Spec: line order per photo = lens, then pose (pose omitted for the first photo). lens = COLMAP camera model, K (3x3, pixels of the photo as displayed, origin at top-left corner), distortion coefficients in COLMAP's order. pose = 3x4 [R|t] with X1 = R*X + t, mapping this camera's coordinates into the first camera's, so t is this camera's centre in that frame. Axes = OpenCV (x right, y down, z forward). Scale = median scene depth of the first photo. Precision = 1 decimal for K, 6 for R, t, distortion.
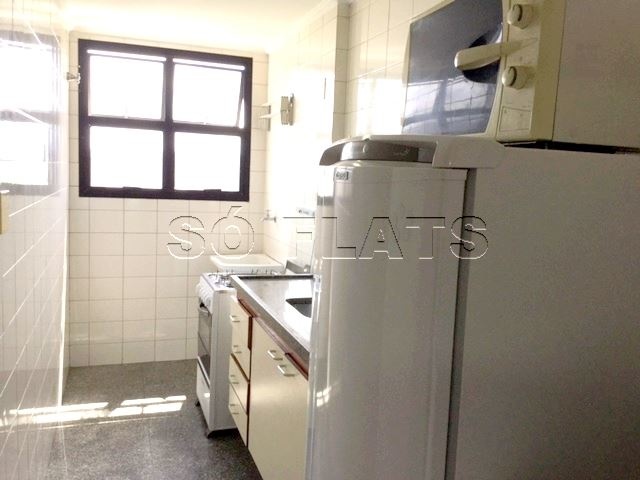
lens RADIAL K [[573.1, 0, 317.2], [0, 573.1, 239.9], [0, 0, 1]] dist [0.077305, -0.159547]
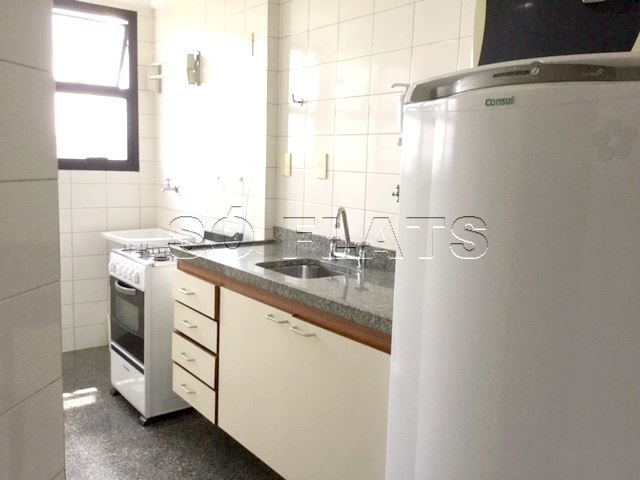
lens RADIAL K [[573.1, 0, 319.4], [0, 573.1, 239.3], [0, 0, 1]] dist [0.077305, -0.159547]
pose [[0.952959, -0.055022, 0.298063, -0.151704], [0.044213, 0.998101, 0.042892, 0.017534], [-0.299857, -0.027696, 0.953582, 0.044938]]
